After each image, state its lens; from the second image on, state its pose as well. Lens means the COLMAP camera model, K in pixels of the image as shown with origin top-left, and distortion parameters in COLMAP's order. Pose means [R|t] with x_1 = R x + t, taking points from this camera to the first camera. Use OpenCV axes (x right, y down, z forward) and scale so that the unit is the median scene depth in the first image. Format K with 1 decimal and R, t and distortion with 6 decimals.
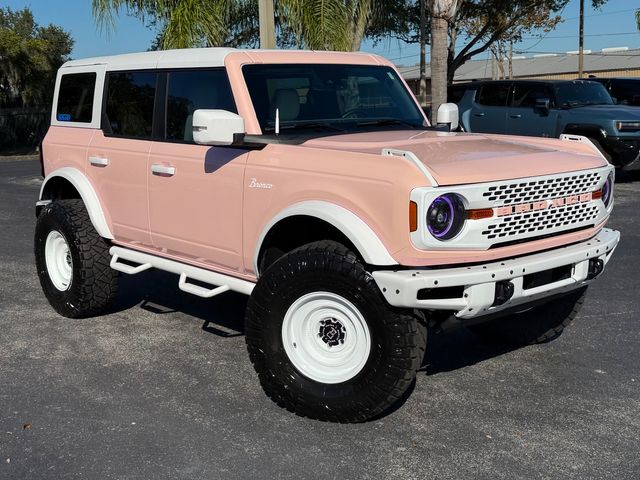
lens RADIAL K [[815.0, 0, 304.5], [0, 815.0, 250.0], [0, 0, 1]] dist [0.091757, 0.002789]
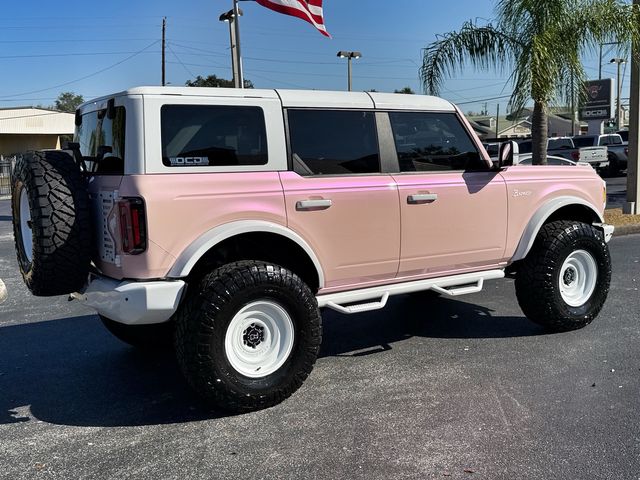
lens RADIAL K [[663.9, 0, 321.8], [0, 663.9, 240.6], [0, 0, 1]] dist [0.182424, -0.318538]
pose [[0.147343, -0.097387, 0.984279, -1.345343], [0.216123, 0.974264, 0.064043, -0.158002], [-0.965184, 0.203289, 0.164598, 1.216781]]
